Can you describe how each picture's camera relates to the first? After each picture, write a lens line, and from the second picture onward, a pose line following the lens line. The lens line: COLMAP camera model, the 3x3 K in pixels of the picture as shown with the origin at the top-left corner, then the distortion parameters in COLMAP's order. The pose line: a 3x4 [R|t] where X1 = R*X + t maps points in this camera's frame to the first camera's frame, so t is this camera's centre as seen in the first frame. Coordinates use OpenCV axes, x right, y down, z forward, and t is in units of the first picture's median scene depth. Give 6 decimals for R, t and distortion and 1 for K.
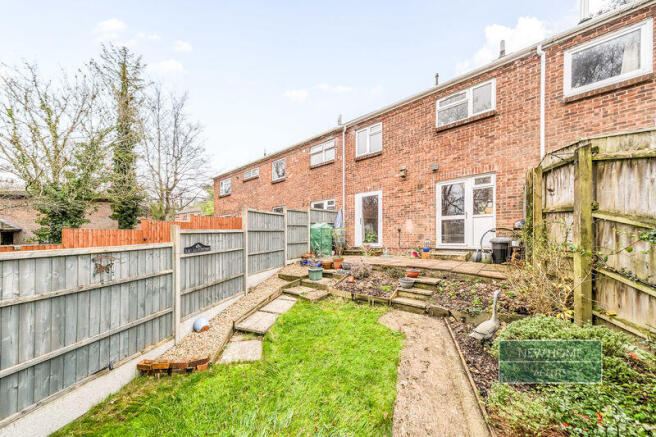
lens RADIAL K [[223.6, 0, 329.4], [0, 223.6, 235.5], [0, 0, 1]] dist [0.008146, 0.000070]
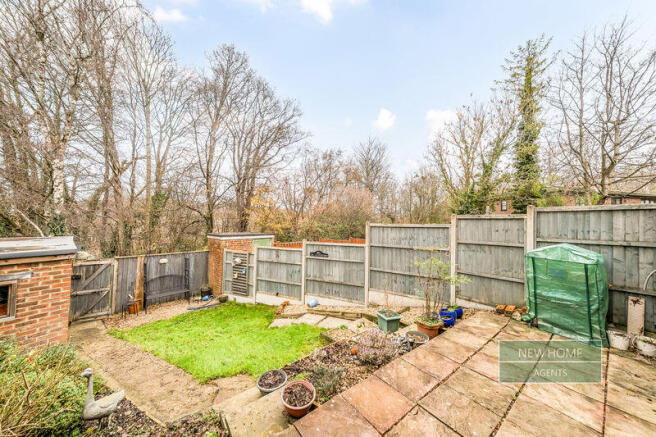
lens RADIAL K [[221.6, 0, 320.9], [0, 221.6, 217.6], [0, 0, 1]] dist [0.000431, 0.000072]
pose [[-0.242495, 0.000381, -0.970152, 0.641513], [-0.010964, 0.999935, 0.003133, -0.143923], [0.970091, 0.011397, -0.242476, 0.979725]]
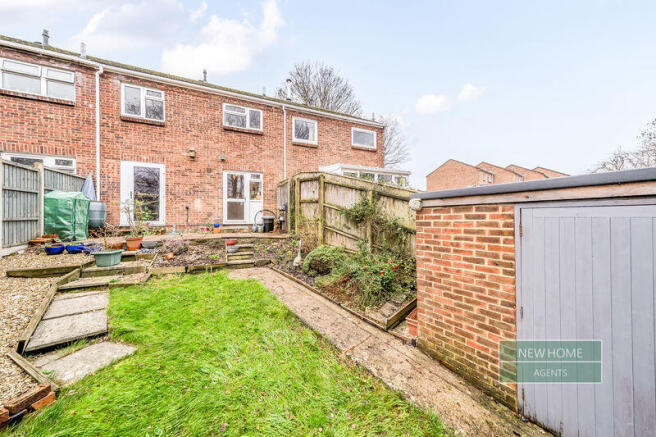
lens RADIAL K [[221.6, 0, 320.9], [0, 221.6, 217.6], [0, 0, 1]] dist [0.000431, 0.000072]
pose [[0.420107, 0.016035, 0.907333, -0.441336], [-0.008261, 0.999870, -0.013845, 0.036814], [-0.907437, -0.001678, 0.420185, 0.019429]]
